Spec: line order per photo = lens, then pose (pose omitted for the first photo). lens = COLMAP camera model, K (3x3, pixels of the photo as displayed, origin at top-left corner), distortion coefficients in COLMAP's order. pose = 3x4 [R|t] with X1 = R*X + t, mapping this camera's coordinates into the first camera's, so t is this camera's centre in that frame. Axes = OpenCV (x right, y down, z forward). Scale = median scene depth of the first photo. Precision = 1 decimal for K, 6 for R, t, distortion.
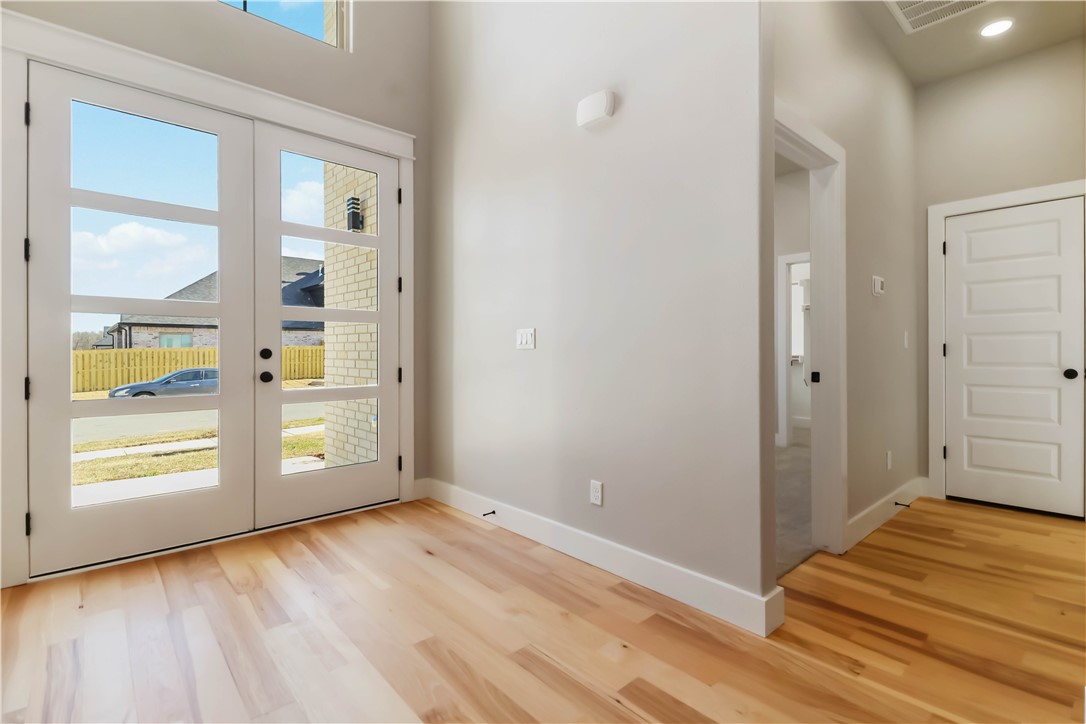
lens RADIAL K [[502.6, 0, 562.4], [0, 502.6, 369.4], [0, 0, 1]] dist [0.024437, -0.016993]
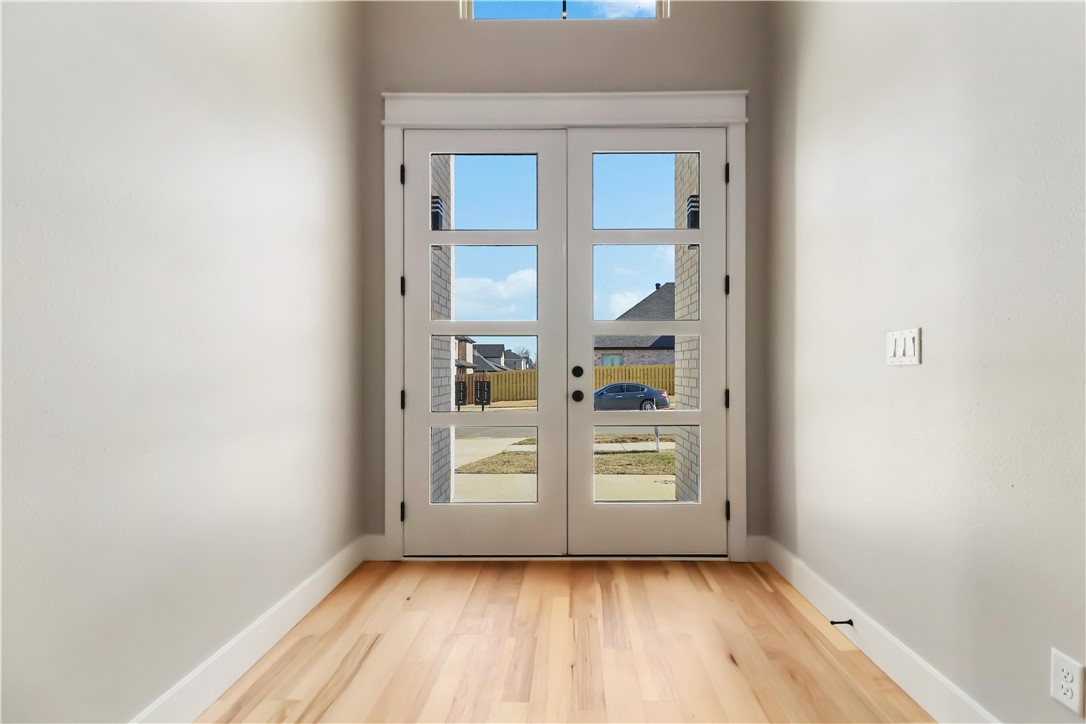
lens RADIAL K [[502.6, 0, 562.4], [0, 502.6, 369.4], [0, 0, 1]] dist [0.024437, -0.016993]
pose [[0.724336, -0.000075, -0.689447, 0.040860], [-0.023467, 0.999418, -0.024763, -0.010326], [0.689048, 0.034116, 0.723913, 0.278416]]
